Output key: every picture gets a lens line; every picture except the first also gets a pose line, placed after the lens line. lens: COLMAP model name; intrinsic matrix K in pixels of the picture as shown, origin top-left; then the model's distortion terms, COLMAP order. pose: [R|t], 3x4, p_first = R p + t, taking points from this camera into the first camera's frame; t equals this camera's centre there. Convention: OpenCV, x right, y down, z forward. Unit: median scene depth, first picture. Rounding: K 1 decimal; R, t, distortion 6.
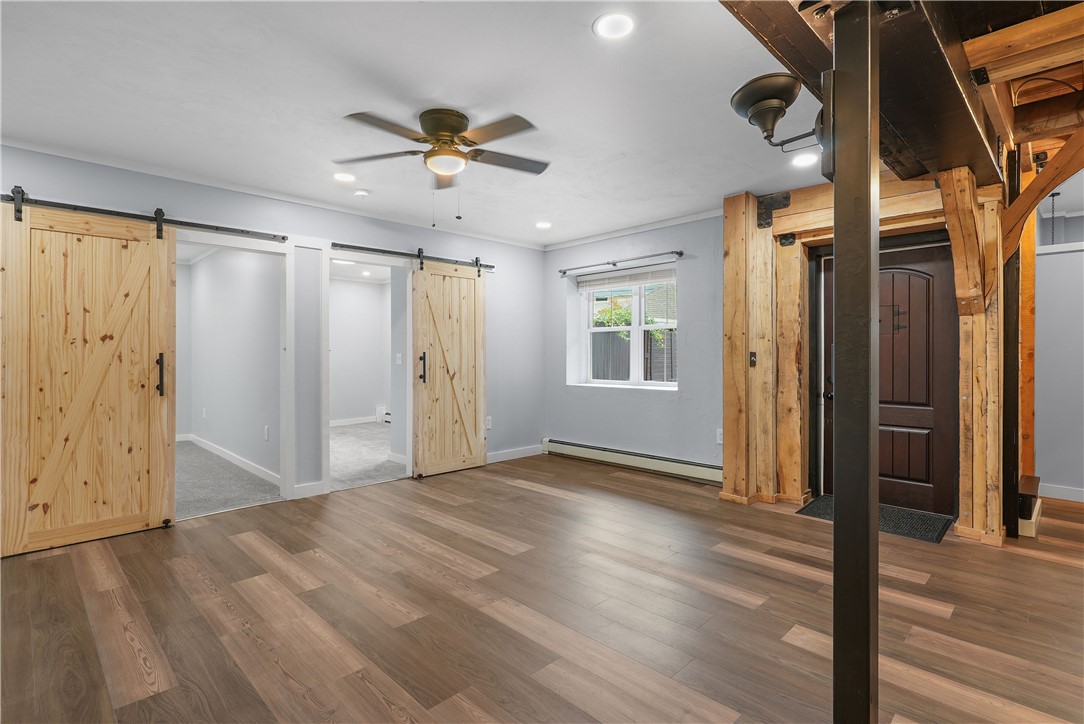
lens RADIAL K [[523.3, 0, 541.8], [0, 523.3, 357.1], [0, 0, 1]] dist [-0.010835, 0.005660]
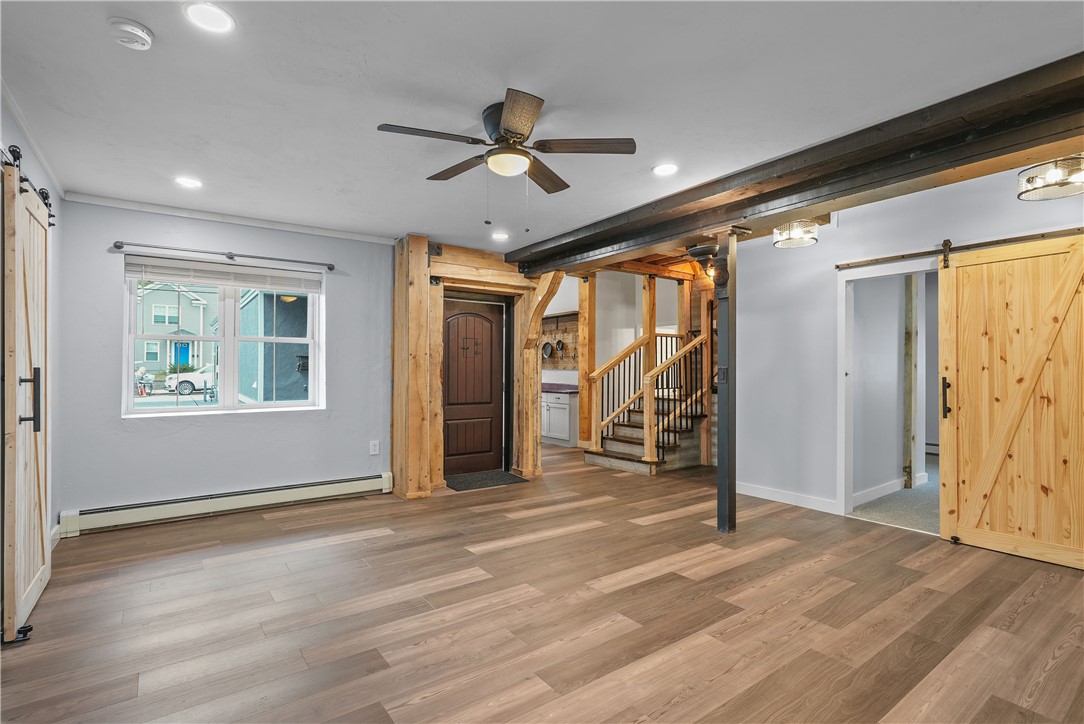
lens RADIAL K [[523.3, 0, 535.2], [0, 523.3, 365.6], [0, 0, 1]] dist [-0.010835, 0.005660]
pose [[0.157946, 0.007859, 0.987417, -0.898417], [0.004639, 0.999951, -0.008701, -0.007841], [-0.987437, 0.005955, 0.157902, 0.675931]]
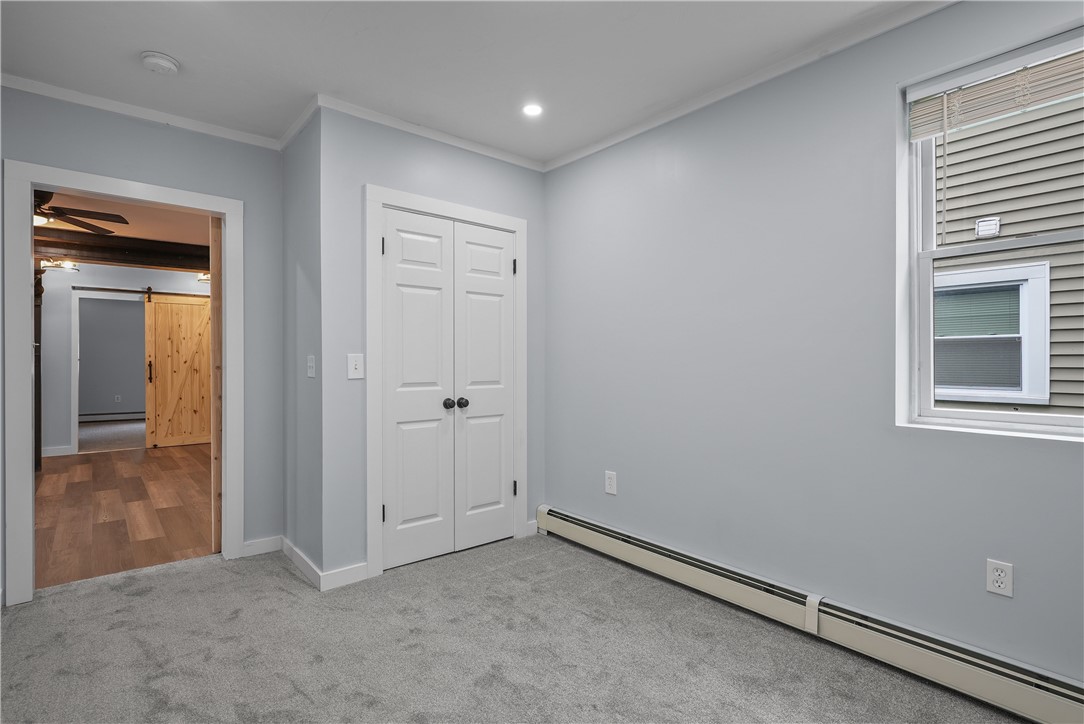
lens RADIAL K [[523.3, 0, 541.8], [0, 523.3, 359.5], [0, 0, 1]] dist [-0.010835, 0.005660]
pose [[-0.996292, -0.001745, 0.086017, -1.383599], [-0.001379, 0.999990, 0.004317, -0.005261], [-0.086024, 0.004183, -0.996284, 1.890895]]
